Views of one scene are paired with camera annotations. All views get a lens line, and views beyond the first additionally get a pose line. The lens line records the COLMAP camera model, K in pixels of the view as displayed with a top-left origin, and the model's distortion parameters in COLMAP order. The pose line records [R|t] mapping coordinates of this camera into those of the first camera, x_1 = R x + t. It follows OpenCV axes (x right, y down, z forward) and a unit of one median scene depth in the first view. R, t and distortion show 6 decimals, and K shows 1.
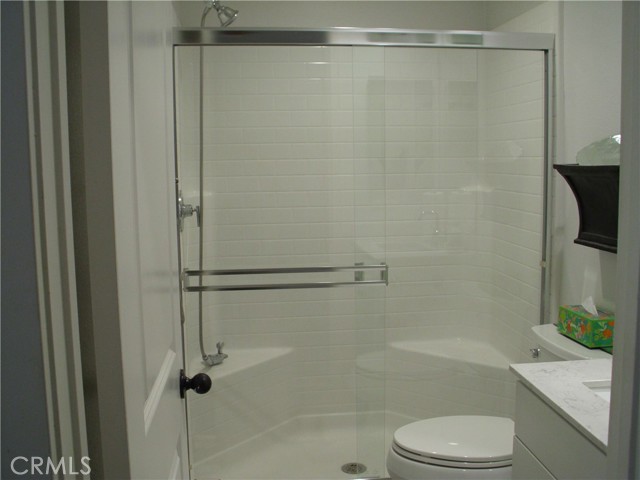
lens RADIAL K [[681.2, 0, 320.0], [0, 681.2, 240.0], [0, 0, 1]] dist [-0.202216, 0.237459]
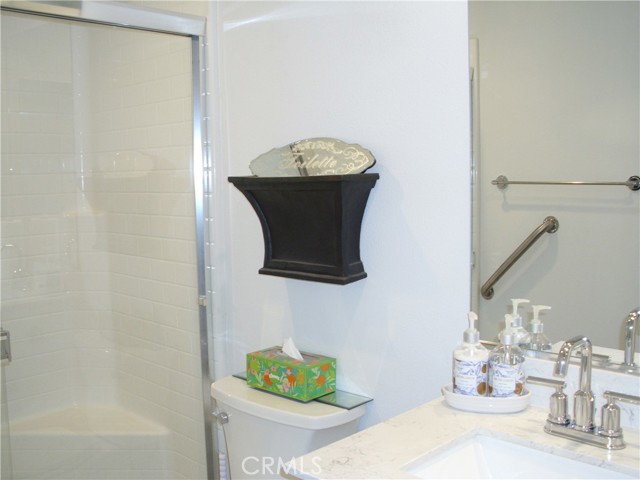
lens RADIAL K [[681.2, 0, 320.0], [0, 681.2, 240.0], [0, 0, 1]] dist [-0.202216, 0.237459]
pose [[0.763021, -0.070328, 0.642536, -0.086801], [0.090918, 0.995858, 0.001033, -0.030737], [-0.639947, 0.057630, 0.766255, 0.325642]]
